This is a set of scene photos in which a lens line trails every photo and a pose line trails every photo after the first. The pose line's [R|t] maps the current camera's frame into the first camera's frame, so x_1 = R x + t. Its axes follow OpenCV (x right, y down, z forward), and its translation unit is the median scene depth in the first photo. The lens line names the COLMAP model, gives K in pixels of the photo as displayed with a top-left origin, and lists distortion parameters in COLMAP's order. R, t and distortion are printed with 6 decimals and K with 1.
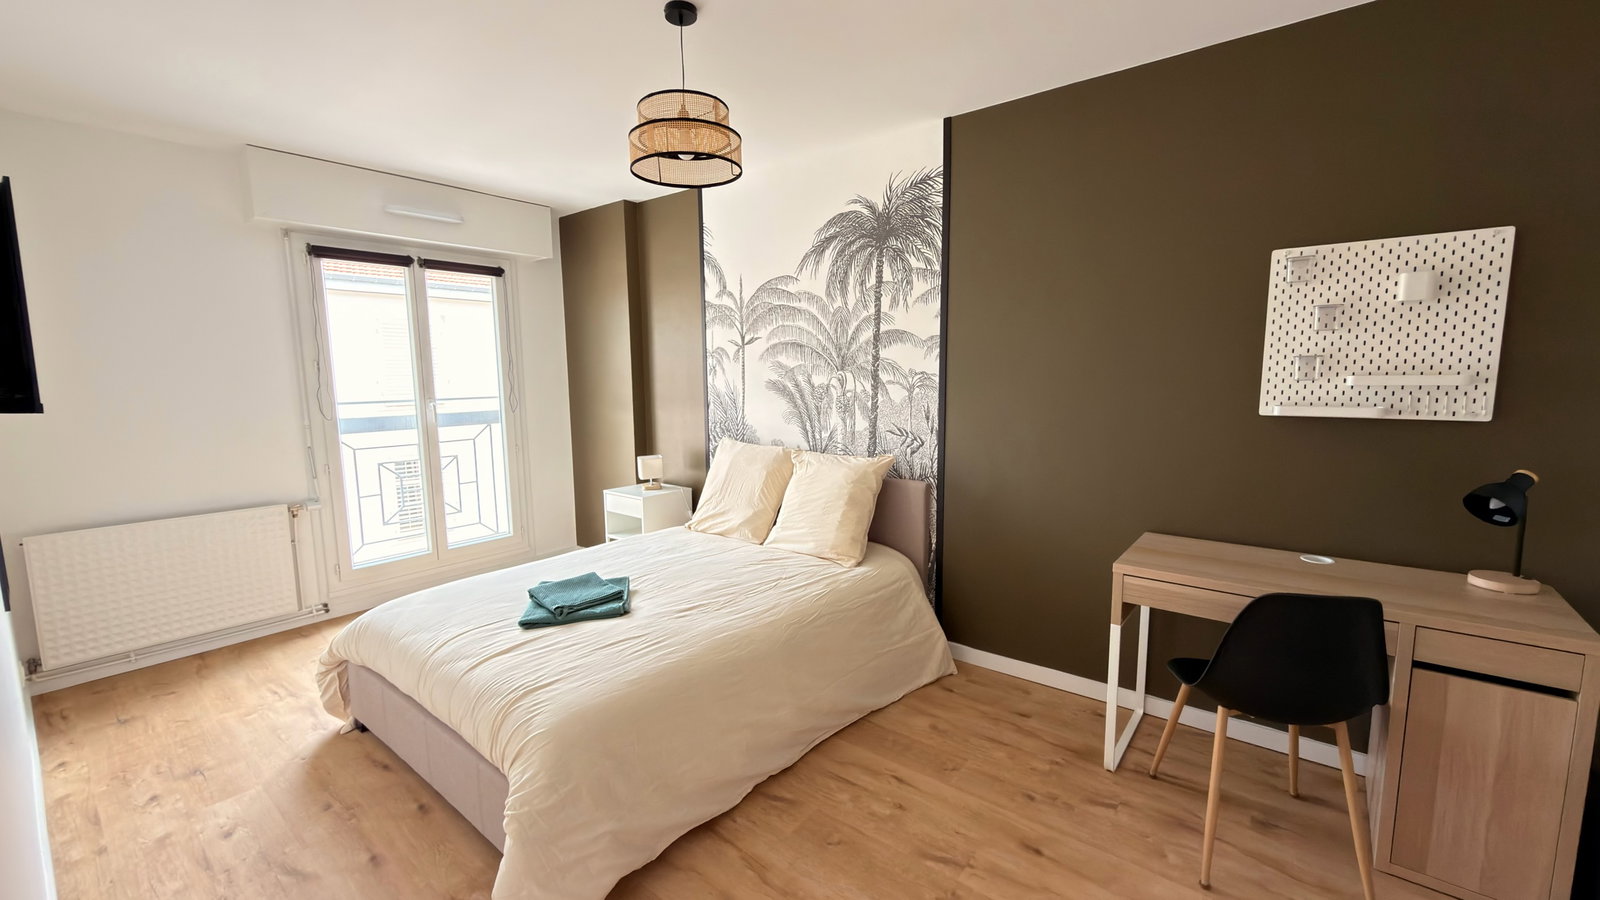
lens RADIAL K [[644.0, 0, 800.0], [0, 644.0, 450.0], [0, 0, 1]] dist [0.001226, 0.000110]
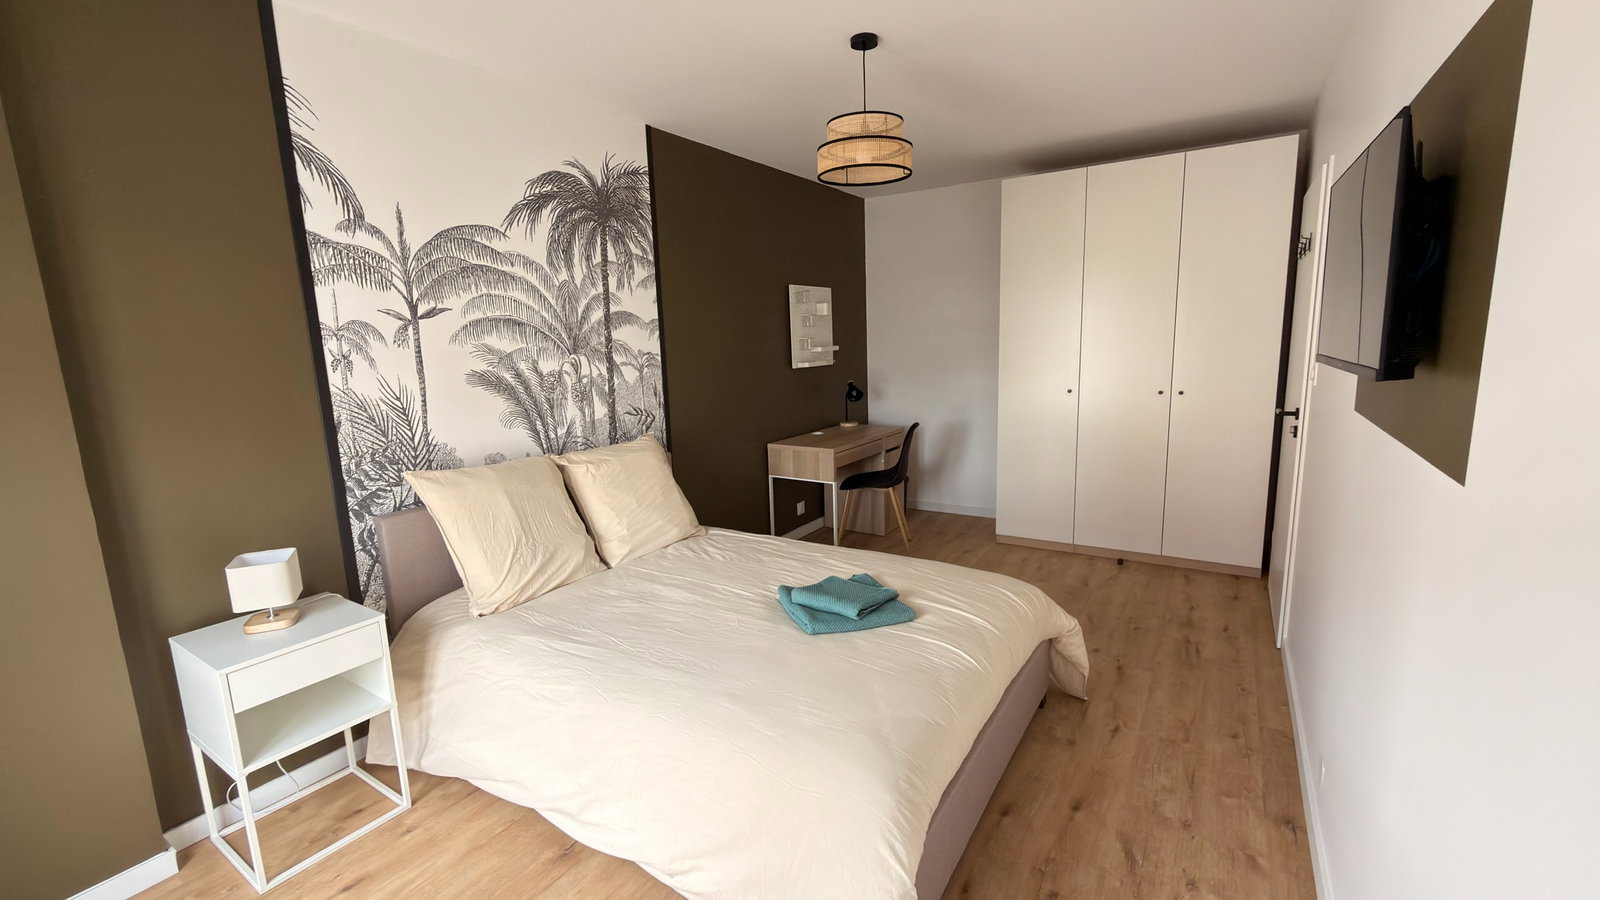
lens RADIAL K [[644.0, 0, 800.0], [0, 644.0, 450.0], [0, 0, 1]] dist [0.001226, 0.000110]
pose [[-0.089616, -0.153866, 0.984019, -0.858375], [0.162181, 0.972554, 0.166844, -0.093930], [-0.982683, 0.174541, -0.062202, 0.786205]]
